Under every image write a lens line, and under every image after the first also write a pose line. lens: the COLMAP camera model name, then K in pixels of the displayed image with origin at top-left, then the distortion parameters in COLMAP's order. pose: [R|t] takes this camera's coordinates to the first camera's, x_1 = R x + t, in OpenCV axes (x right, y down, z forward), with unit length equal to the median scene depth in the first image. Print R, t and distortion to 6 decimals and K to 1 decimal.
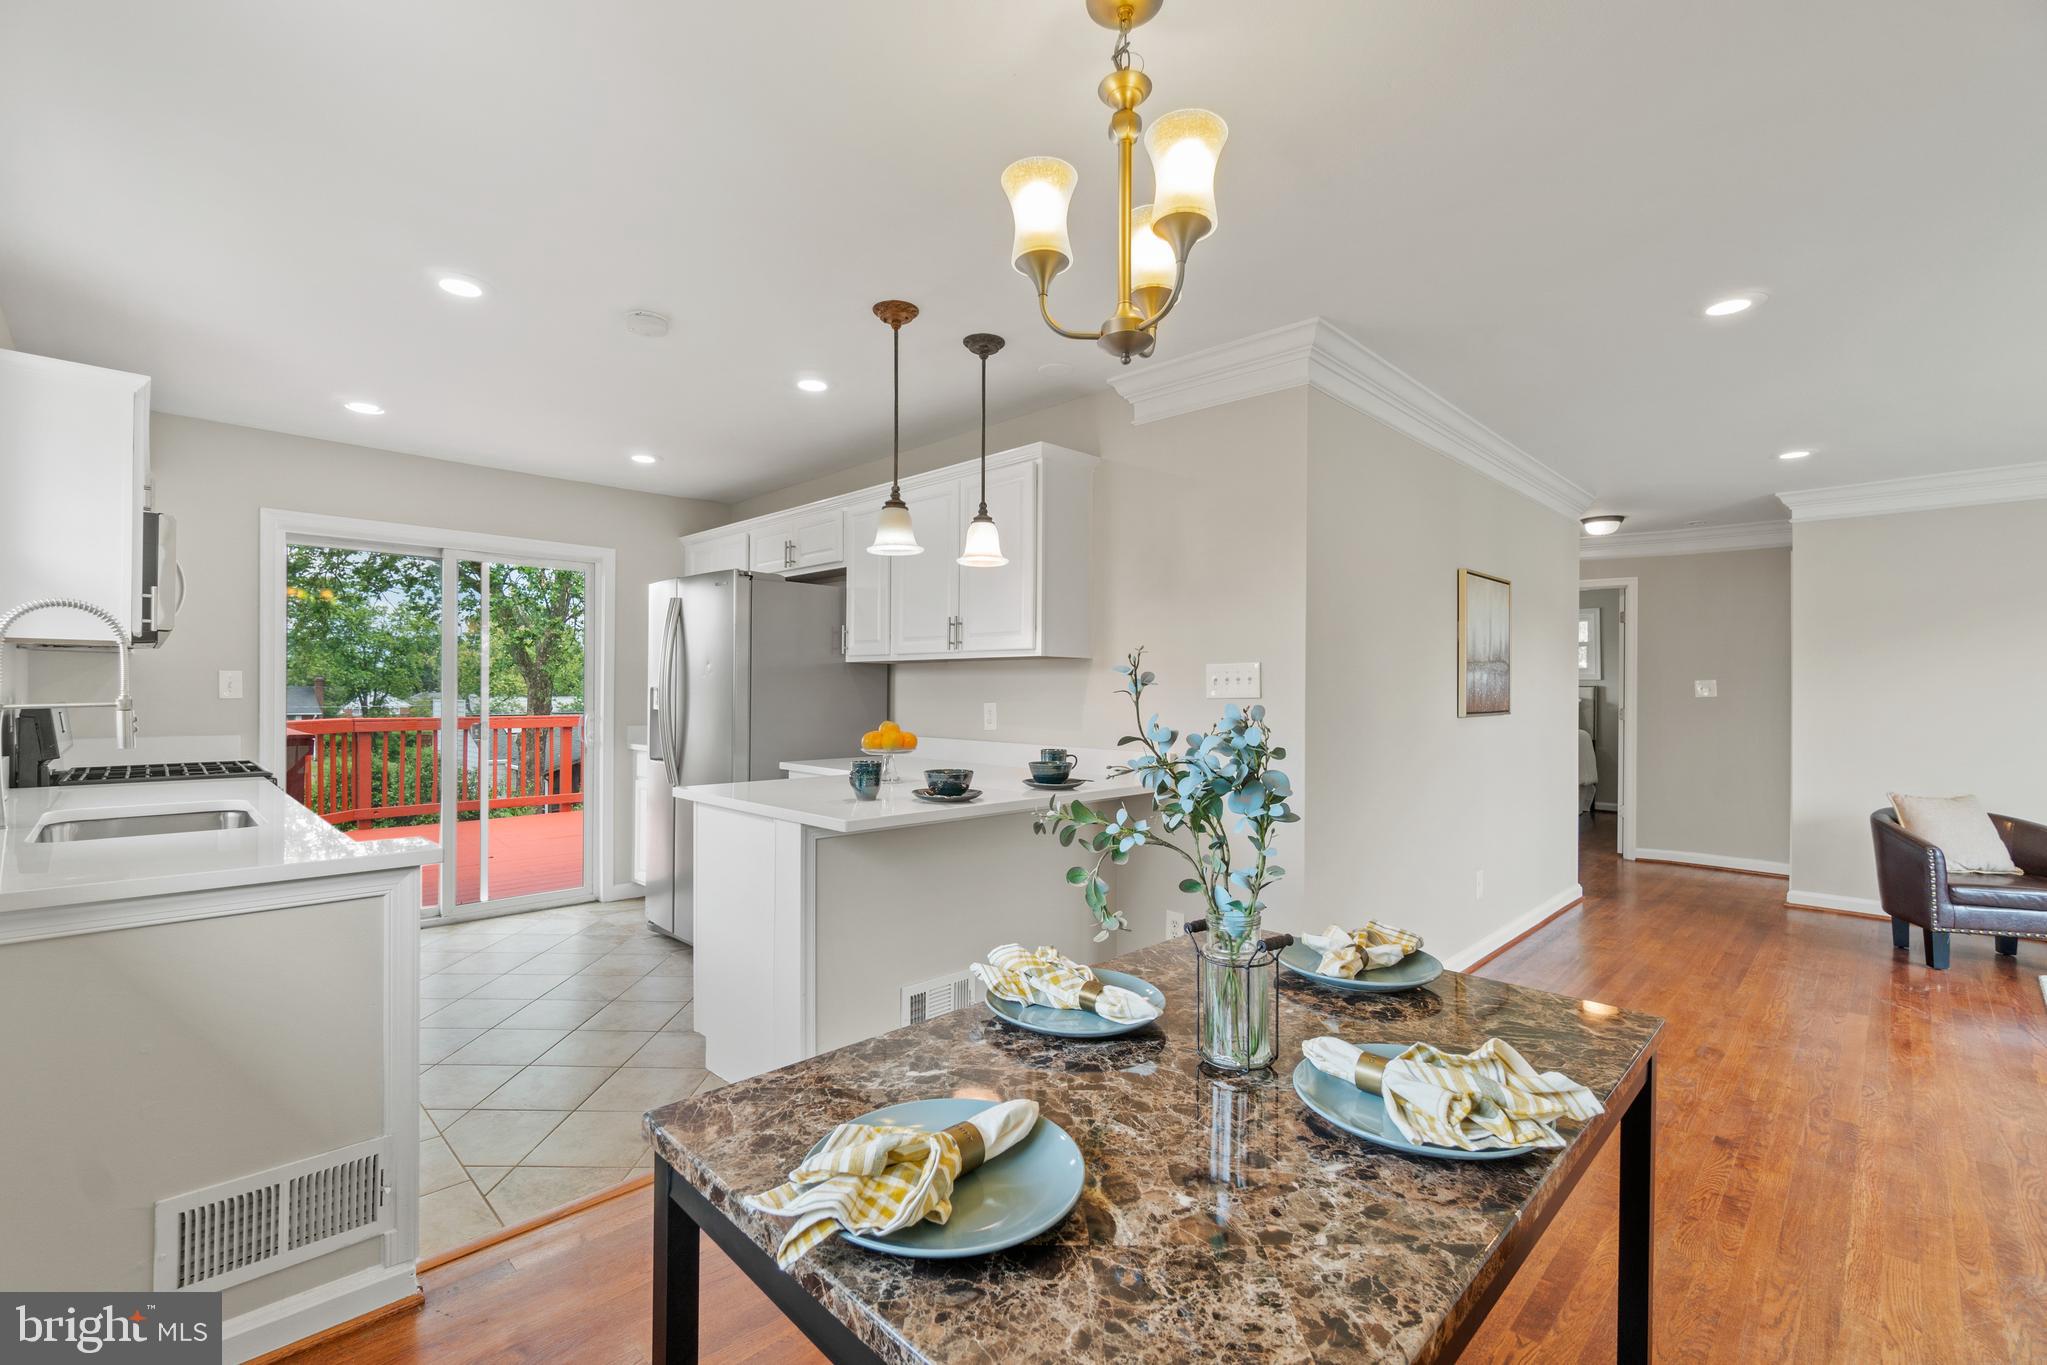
lens RADIAL K [[887.2, 0, 1026.9], [0, 887.2, 695.0], [0, 0, 1]] dist [0.000516, -0.000112]
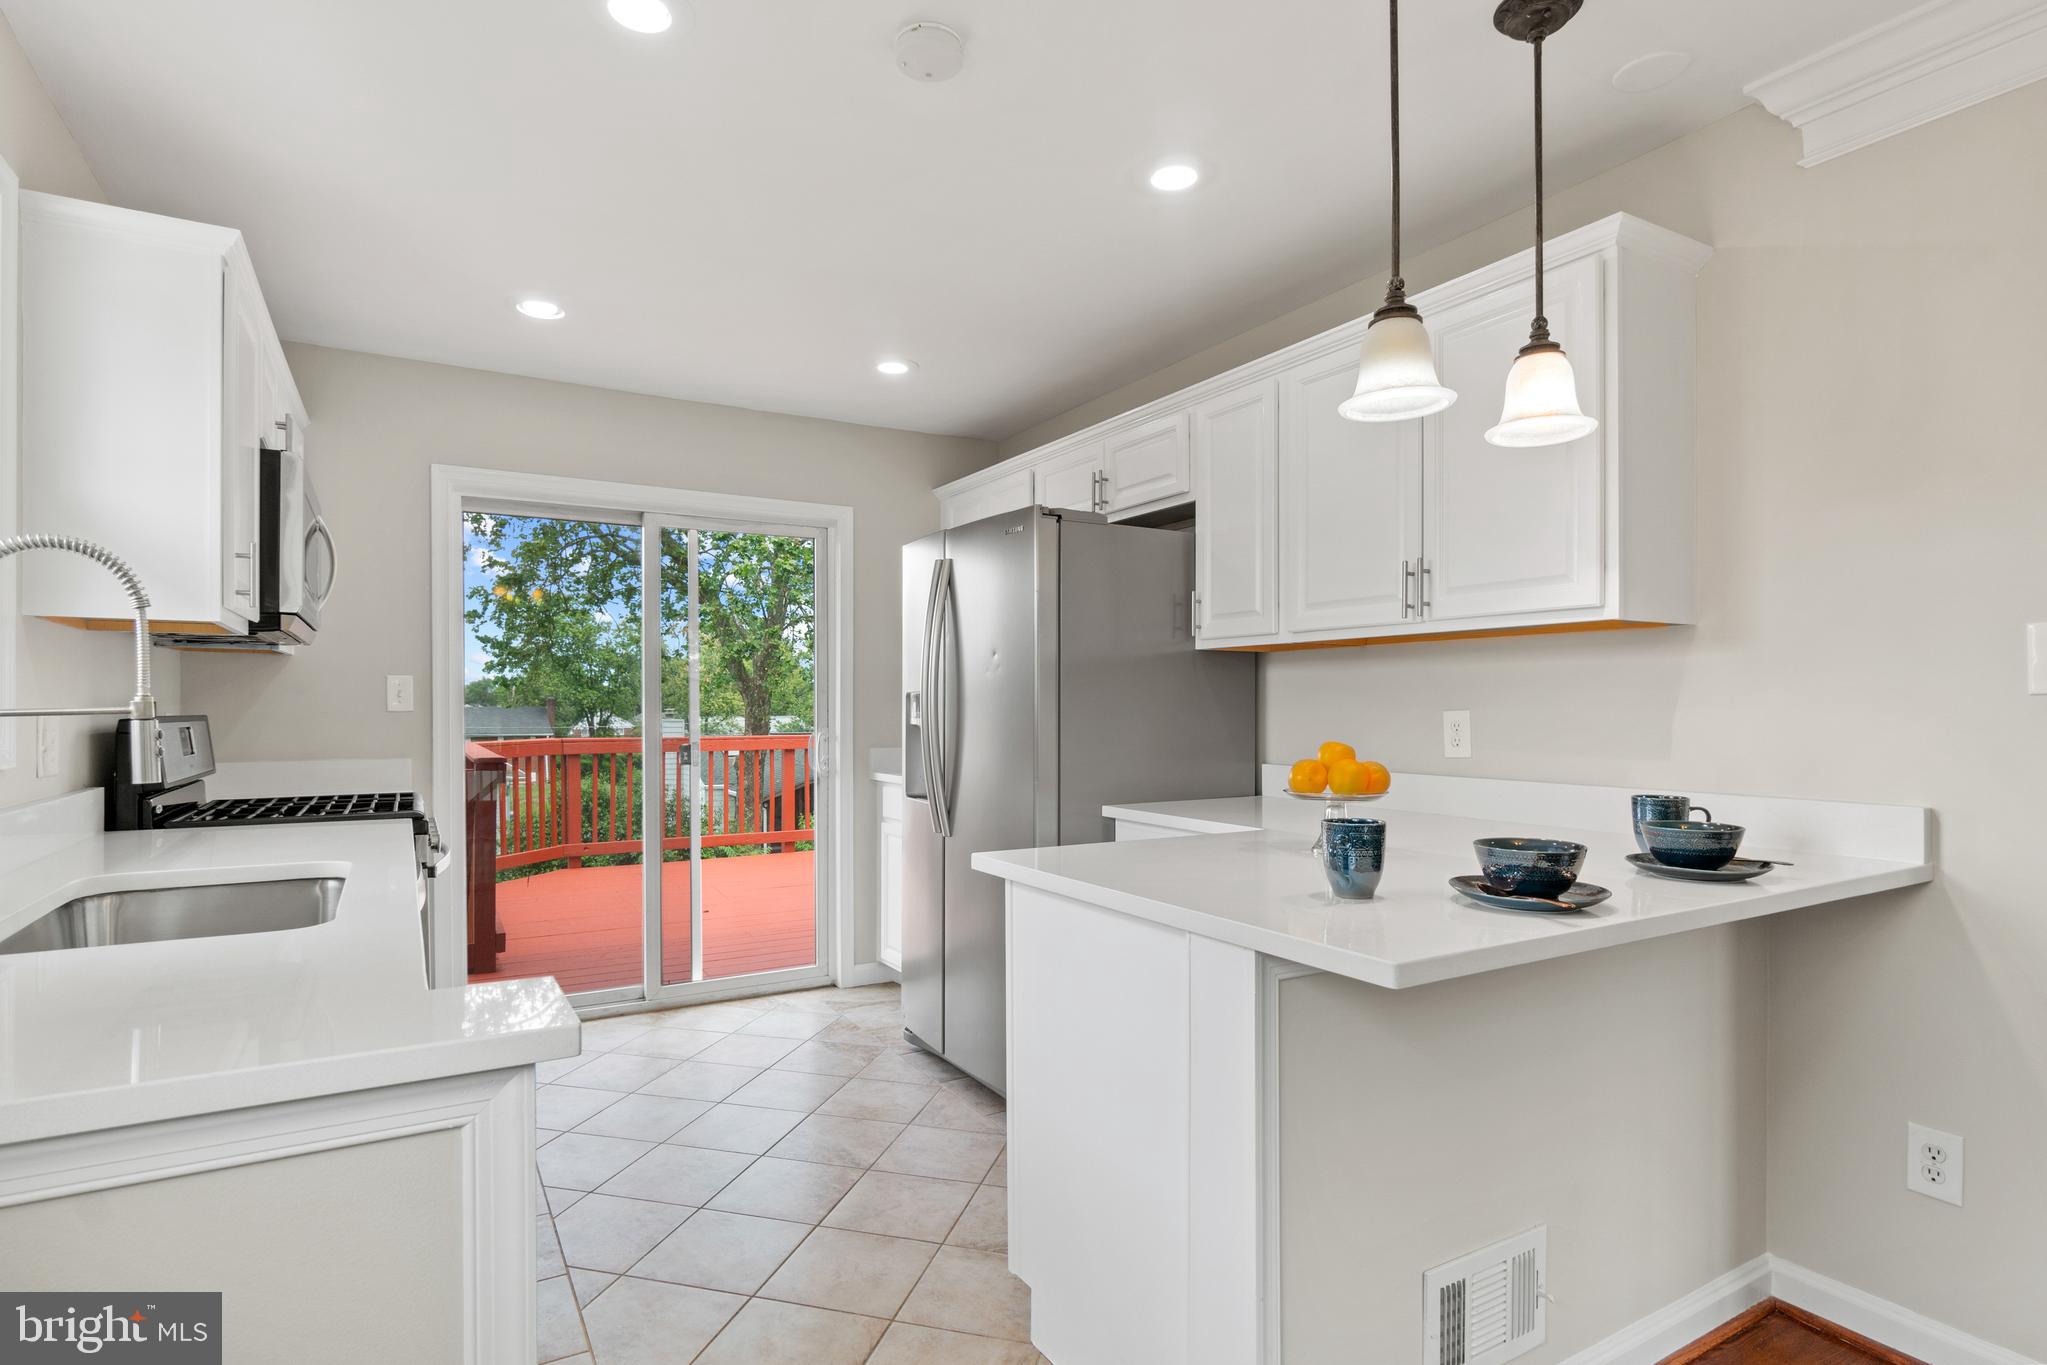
lens RADIAL K [[1048.8, 0, 1020.5], [0, 1048.8, 723.1], [0, 0, 1]] dist [0.016194, 0.000149]
pose [[0.967380, -0.002468, -0.253316, -0.130290], [0.004976, 0.999945, 0.009259, 0.007940], [0.253279, -0.010217, 0.967339, 0.228743]]
